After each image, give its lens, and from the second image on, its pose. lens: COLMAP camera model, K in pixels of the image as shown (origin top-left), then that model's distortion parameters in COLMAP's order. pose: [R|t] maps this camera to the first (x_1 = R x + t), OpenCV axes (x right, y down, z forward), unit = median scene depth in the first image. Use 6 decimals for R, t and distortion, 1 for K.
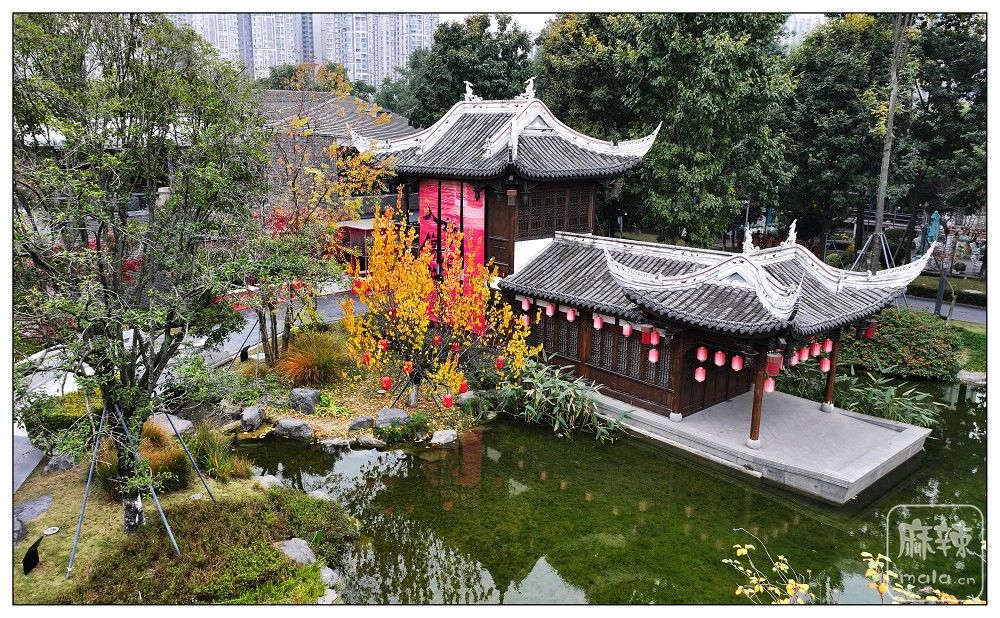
lens RADIAL K [[740.8, 0, 469.0], [0, 740.8, 306.8], [0, 0, 1]] dist [0.021766, 0.001351]
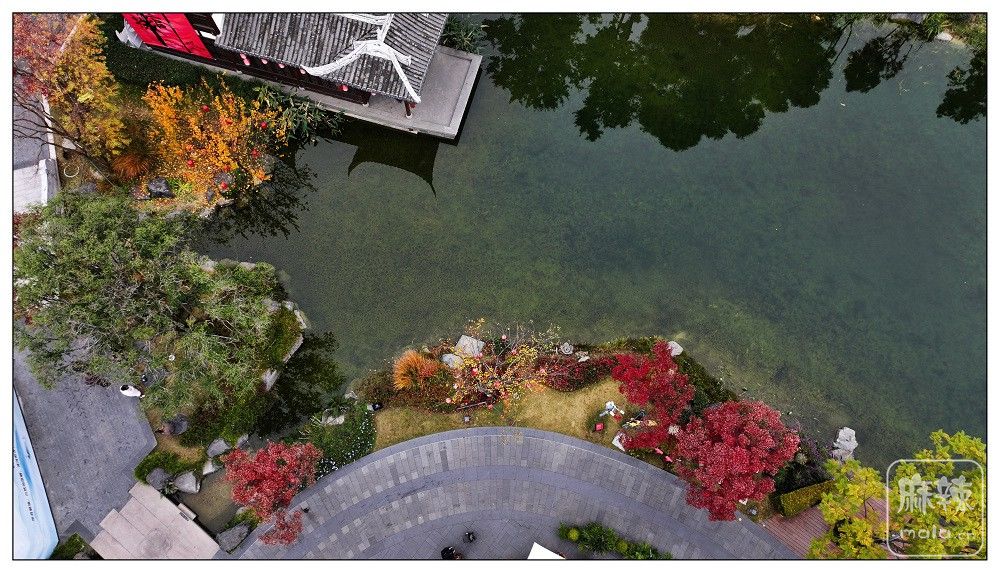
lens RADIAL K [[686.2, 0, 501.6], [0, 686.2, 284.0], [0, 0, 1]] dist [0.005223, 0.011059]
pose [[0.829892, -0.529756, 0.175036, 0.019515], [0.112496, 0.466171, 0.877513, -0.797047], [-0.546465, -0.708550, 0.446467, -0.181103]]
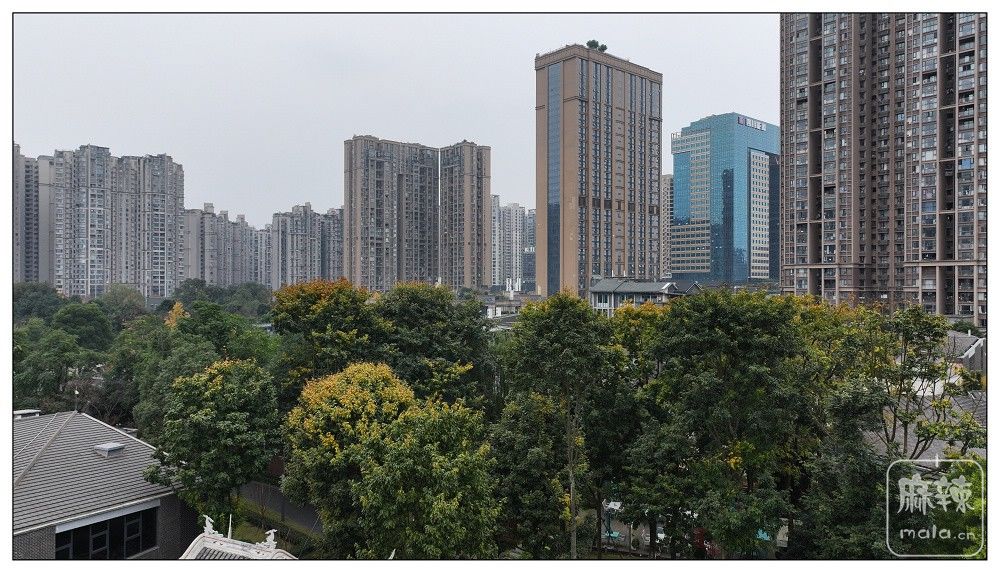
lens RADIAL K [[686.2, 0, 503.8], [0, 686.2, 280.2], [0, 0, 1]] dist [0.005223, 0.011059]
pose [[0.922479, -0.005474, 0.386010, 0.010882], [0.095592, 0.971999, -0.214661, -0.378194], [-0.374026, 0.234919, 0.897172, -0.086460]]
